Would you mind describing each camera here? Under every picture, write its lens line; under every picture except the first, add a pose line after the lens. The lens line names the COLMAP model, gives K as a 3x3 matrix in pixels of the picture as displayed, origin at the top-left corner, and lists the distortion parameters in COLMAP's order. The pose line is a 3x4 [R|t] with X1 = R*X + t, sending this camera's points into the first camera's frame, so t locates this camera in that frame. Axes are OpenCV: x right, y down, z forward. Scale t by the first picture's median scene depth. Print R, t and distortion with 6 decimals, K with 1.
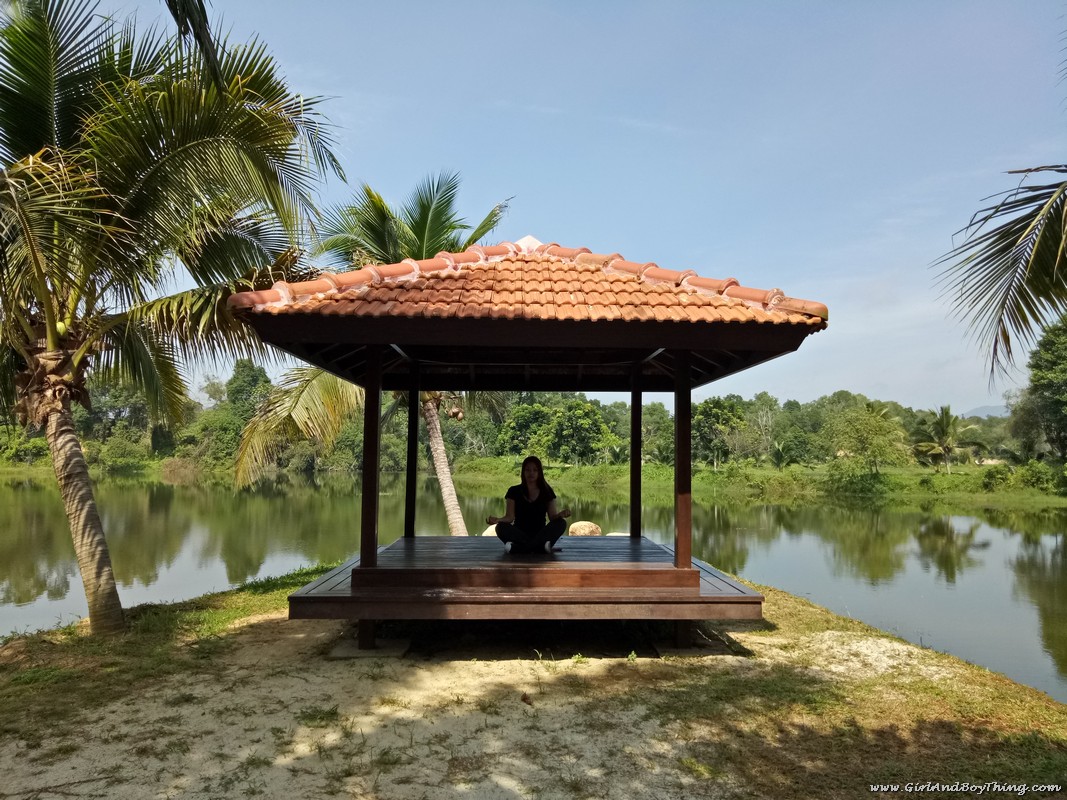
lens RADIAL K [[786.8, 0, 531.5], [0, 786.8, 402.0], [0, 0, 1]] dist [0.039046, -0.058630]
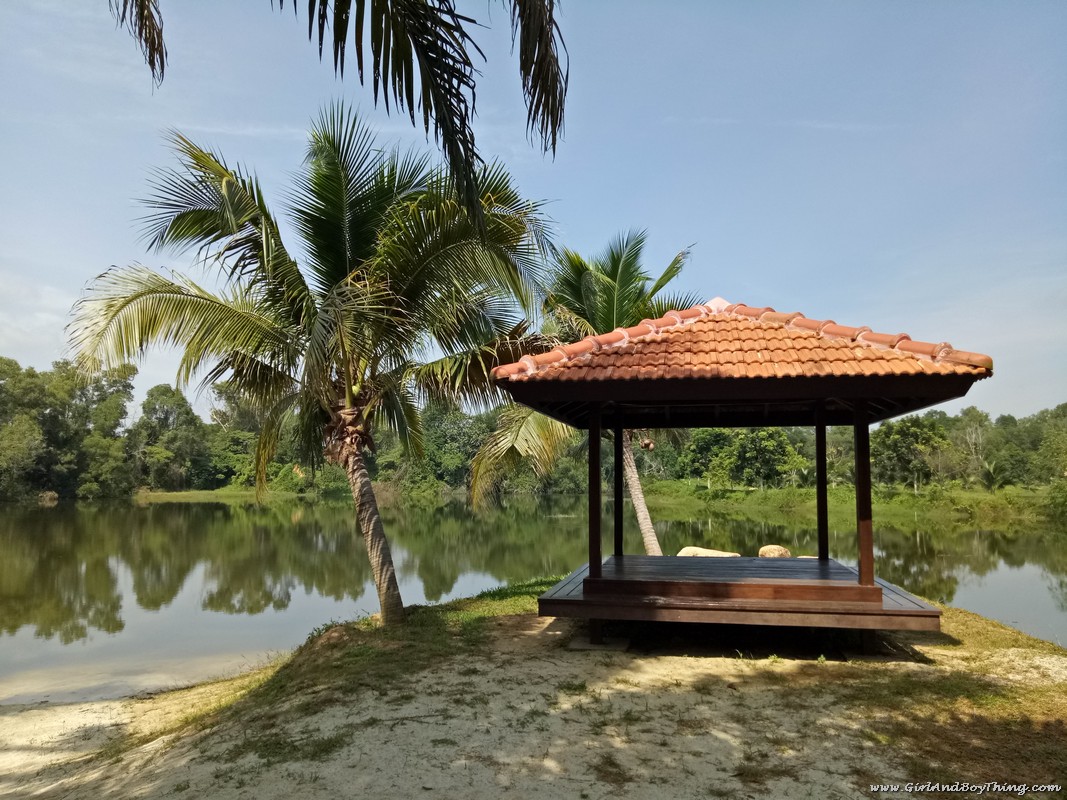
lens RADIAL K [[786.8, 0, 531.5], [0, 786.8, 402.0], [0, 0, 1]] dist [0.039046, -0.058630]
pose [[0.974984, -0.027468, -0.220571, -0.022045], [0.021305, 0.999315, -0.030273, -0.031615], [0.221251, 0.024816, 0.974901, -0.233734]]
